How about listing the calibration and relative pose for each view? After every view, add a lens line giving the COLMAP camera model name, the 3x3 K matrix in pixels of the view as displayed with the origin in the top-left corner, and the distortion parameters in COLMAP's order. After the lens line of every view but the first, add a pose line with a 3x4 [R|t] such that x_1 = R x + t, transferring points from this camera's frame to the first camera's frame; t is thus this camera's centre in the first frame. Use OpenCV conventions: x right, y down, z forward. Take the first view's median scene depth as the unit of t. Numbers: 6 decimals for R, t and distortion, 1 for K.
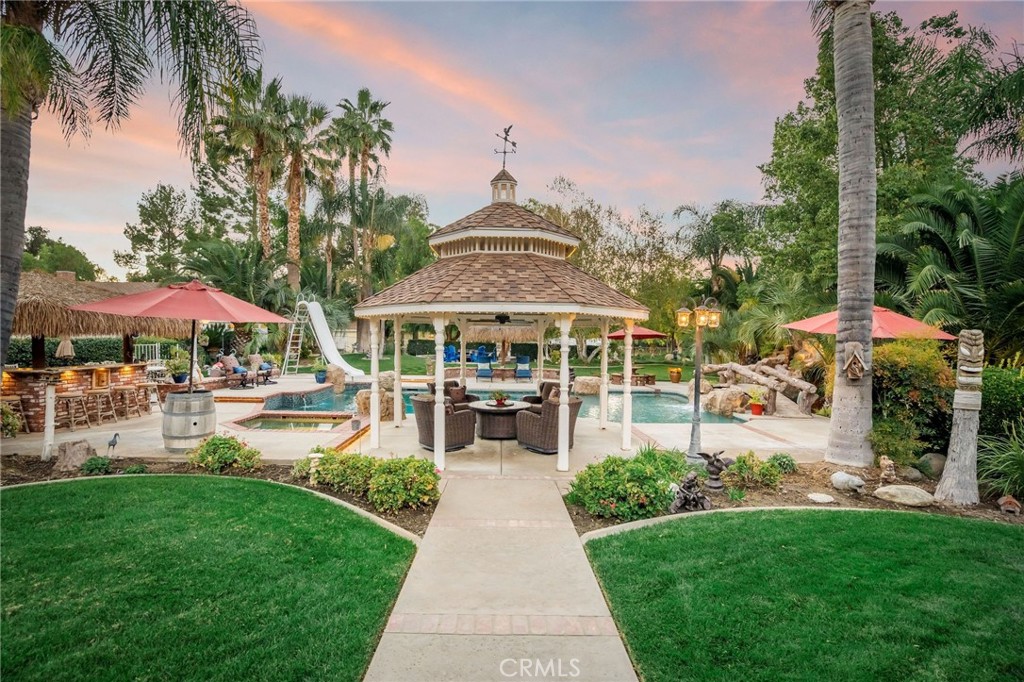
lens RADIAL K [[479.9, 0, 517.7], [0, 479.9, 344.6], [0, 0, 1]] dist [-0.025308, -0.000318]
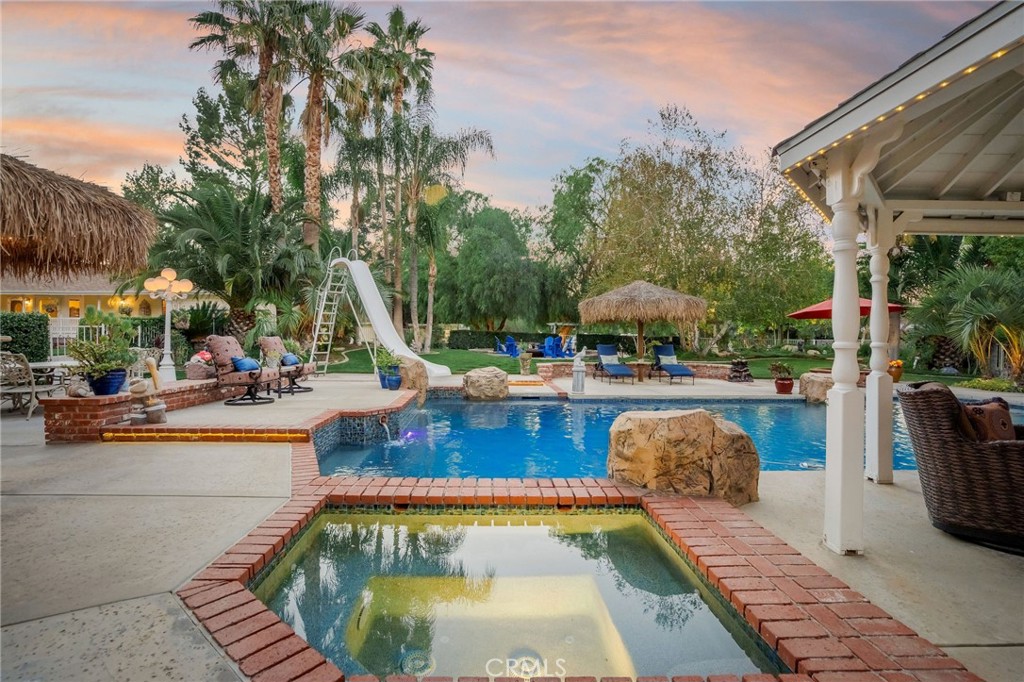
lens RADIAL K [[479.9, 0, 506.4], [0, 479.9, 332.8], [0, 0, 1]] dist [-0.025308, -0.000318]
pose [[0.999941, -0.008260, -0.007031, -0.166475], [0.008076, 0.999636, -0.025733, 0.018837], [0.007241, 0.025675, 0.999644, 0.272846]]
